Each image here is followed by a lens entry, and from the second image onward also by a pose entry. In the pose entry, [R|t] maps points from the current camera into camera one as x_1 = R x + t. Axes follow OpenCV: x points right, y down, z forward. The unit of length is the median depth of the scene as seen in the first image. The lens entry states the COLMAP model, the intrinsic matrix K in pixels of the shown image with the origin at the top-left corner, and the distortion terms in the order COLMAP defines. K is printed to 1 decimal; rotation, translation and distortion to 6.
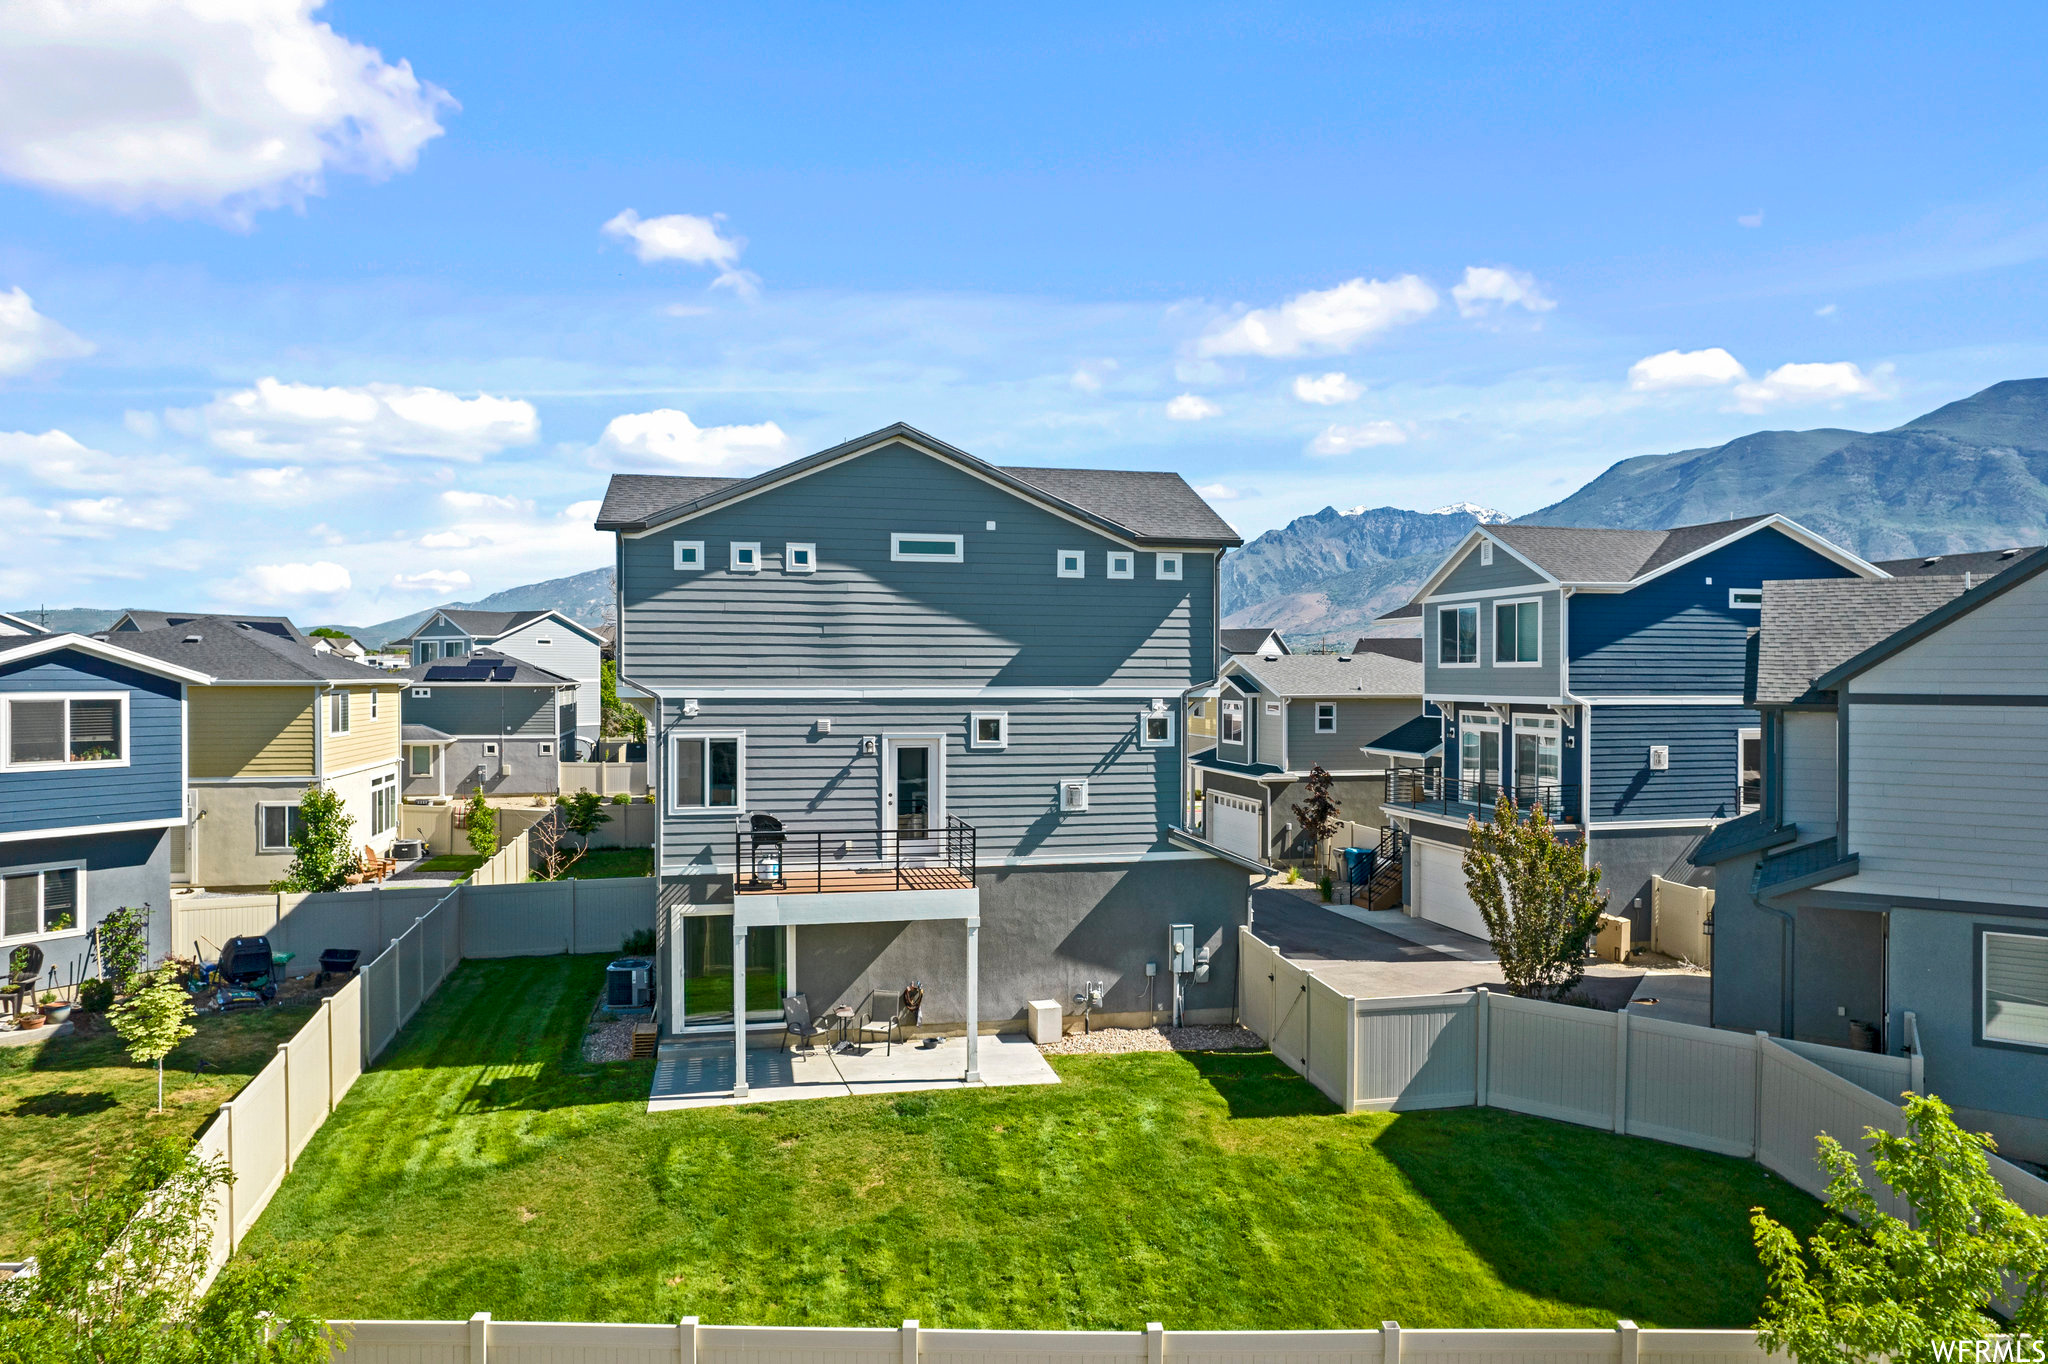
lens RADIAL K [[1287.9, 0, 1024.0], [0, 1287.9, 682.0], [0, 0, 1]] dist [-0.055961, -0.000460]
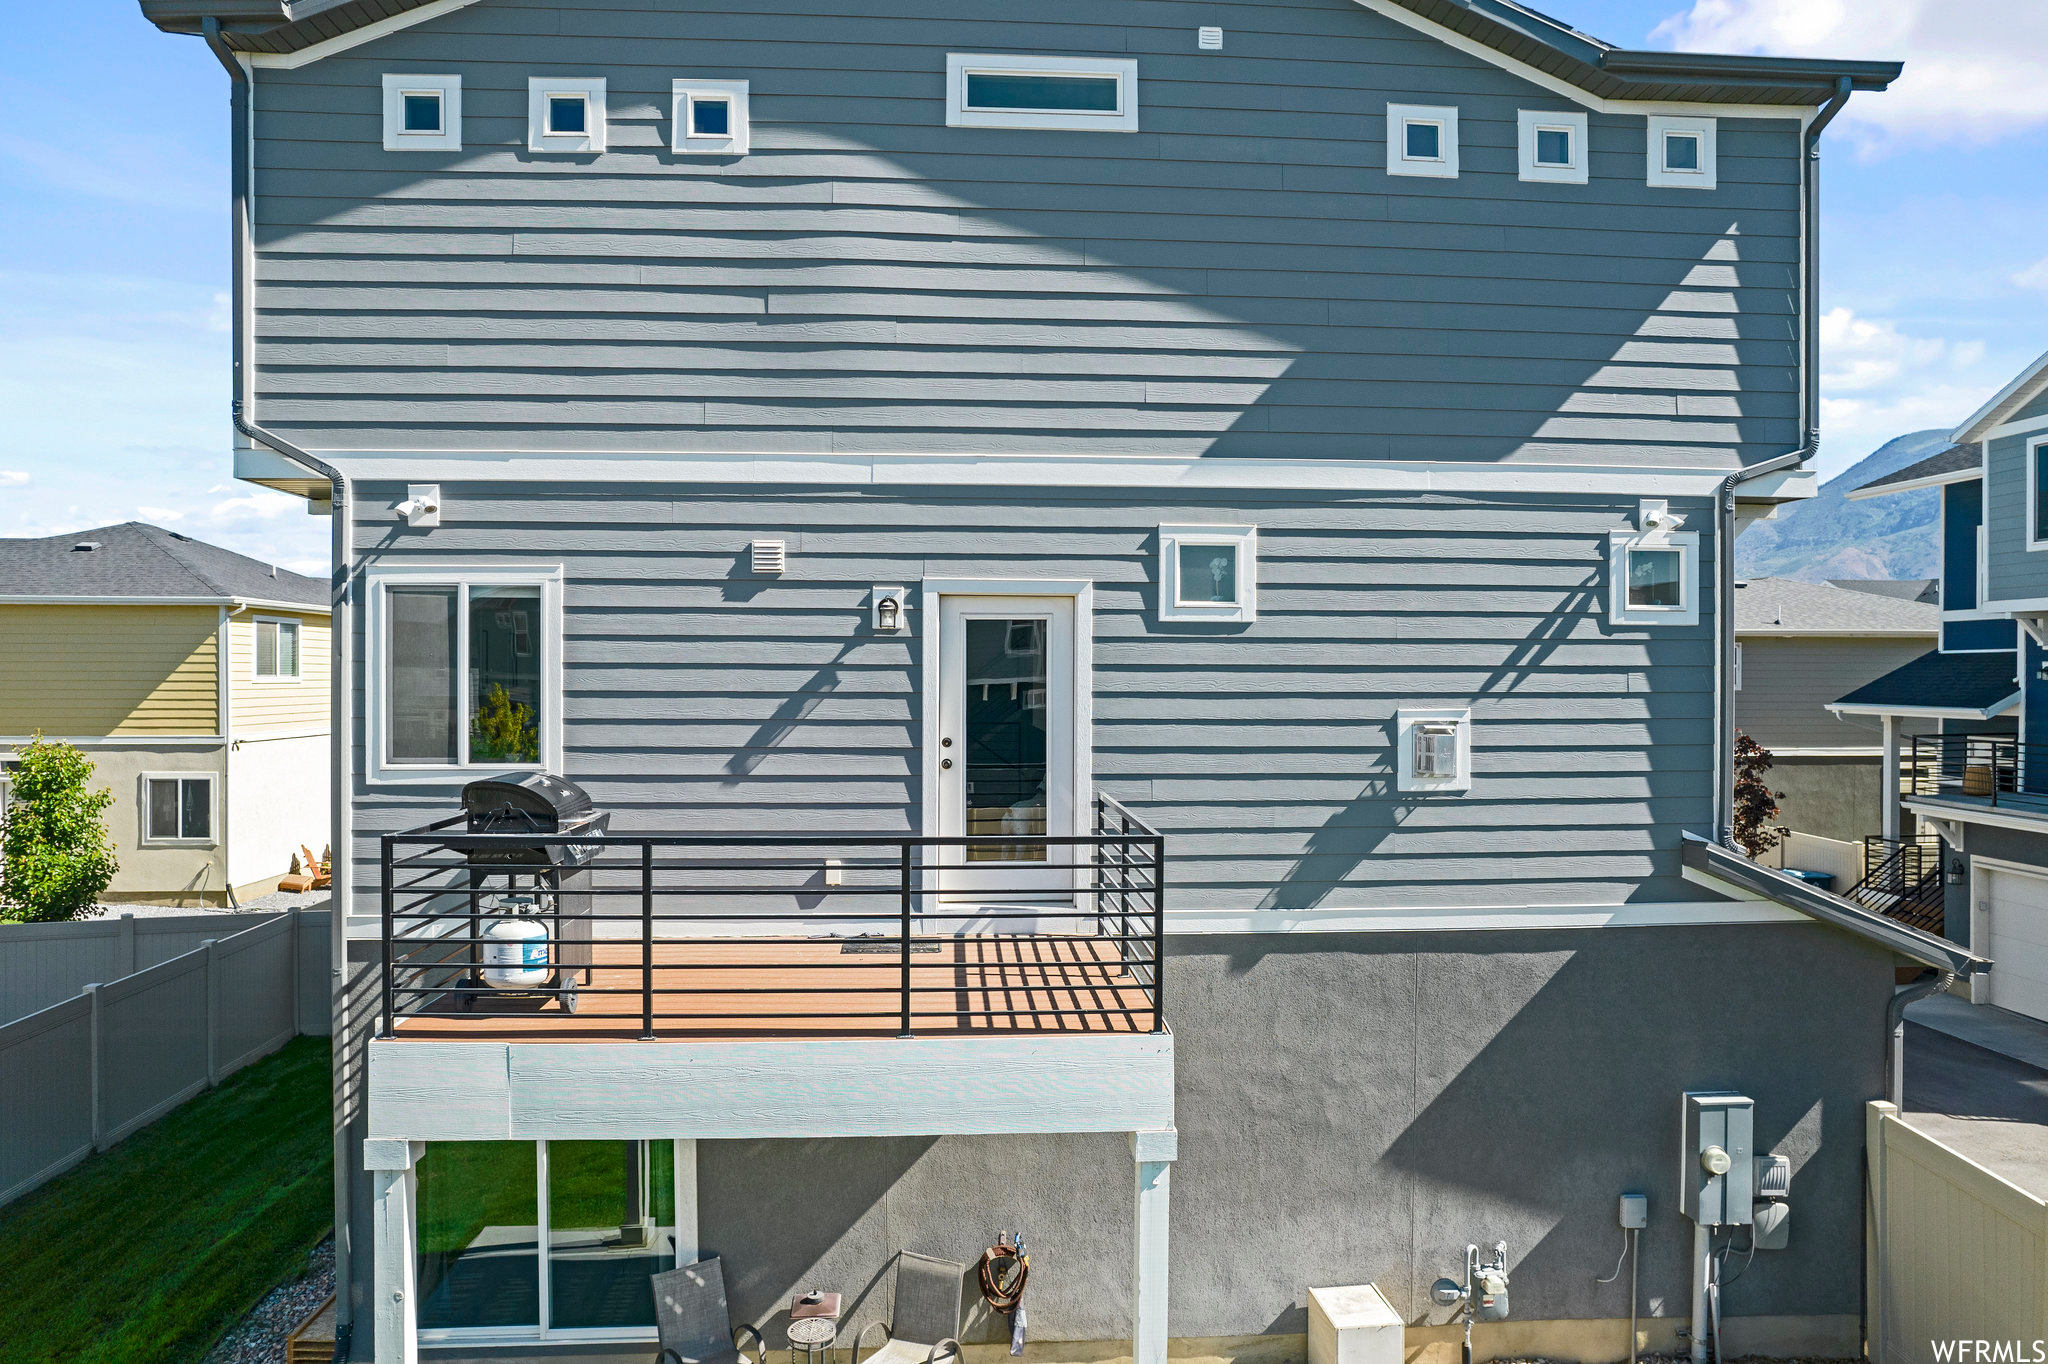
lens RADIAL K [[1302.9, 0, 1024.0], [0, 1302.9, 682.0], [0, 0, 1]] dist [-0.071426, 0.046617]
pose [[0.986340, 0.000790, -0.164720, -0.017397], [-0.000209, 0.999994, 0.003545, 0.067299], [0.164722, -0.003462, 0.986334, 0.611402]]
